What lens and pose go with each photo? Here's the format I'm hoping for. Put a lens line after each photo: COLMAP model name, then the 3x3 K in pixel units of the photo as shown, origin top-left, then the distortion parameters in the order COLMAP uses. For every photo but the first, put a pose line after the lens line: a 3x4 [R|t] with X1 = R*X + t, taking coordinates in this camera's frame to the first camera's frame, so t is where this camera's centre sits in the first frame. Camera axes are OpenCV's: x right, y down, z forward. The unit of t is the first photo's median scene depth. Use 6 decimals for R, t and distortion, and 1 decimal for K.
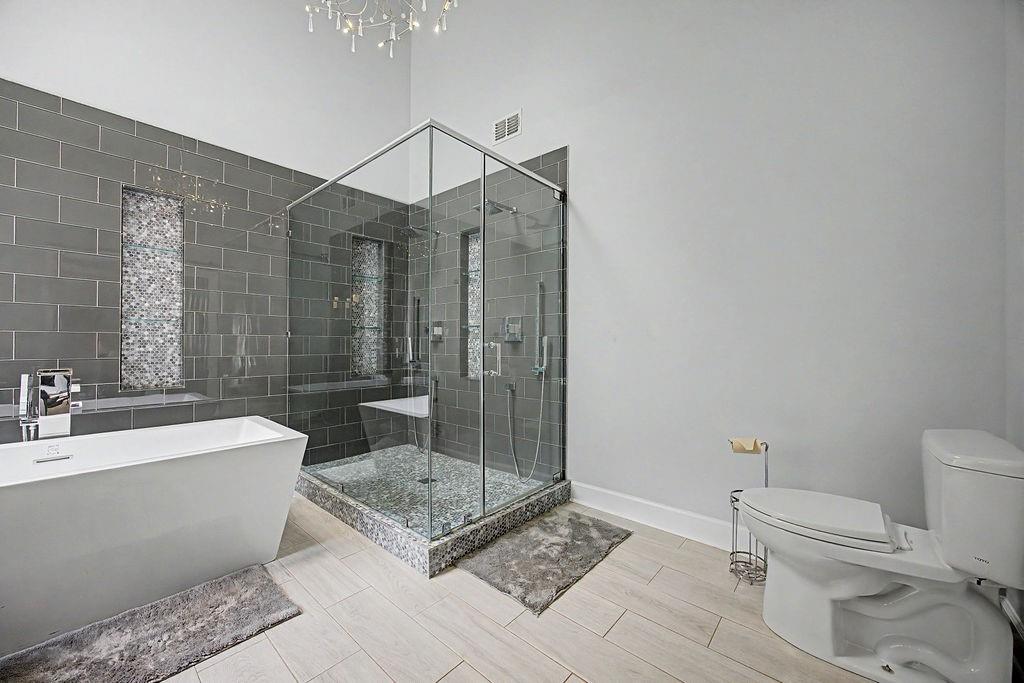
lens RADIAL K [[395.1, 0, 509.1], [0, 395.1, 343.7], [0, 0, 1]] dist [-0.000671, -0.000006]
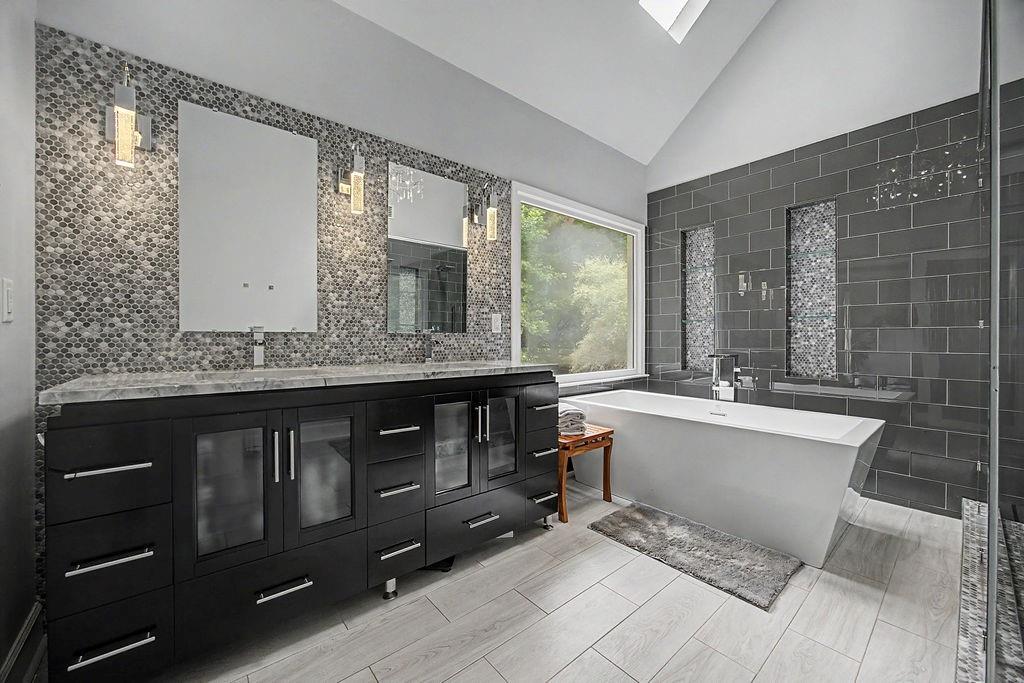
lens RADIAL K [[395.1, 0, 510.9], [0, 395.1, 339.3], [0, 0, 1]] dist [-0.000671, -0.000006]
pose [[-0.153783, -0.005569, -0.988089, 0.341966], [-0.005523, 0.999973, -0.004777, 0.014105], [0.988089, 0.004722, -0.153809, 0.334089]]
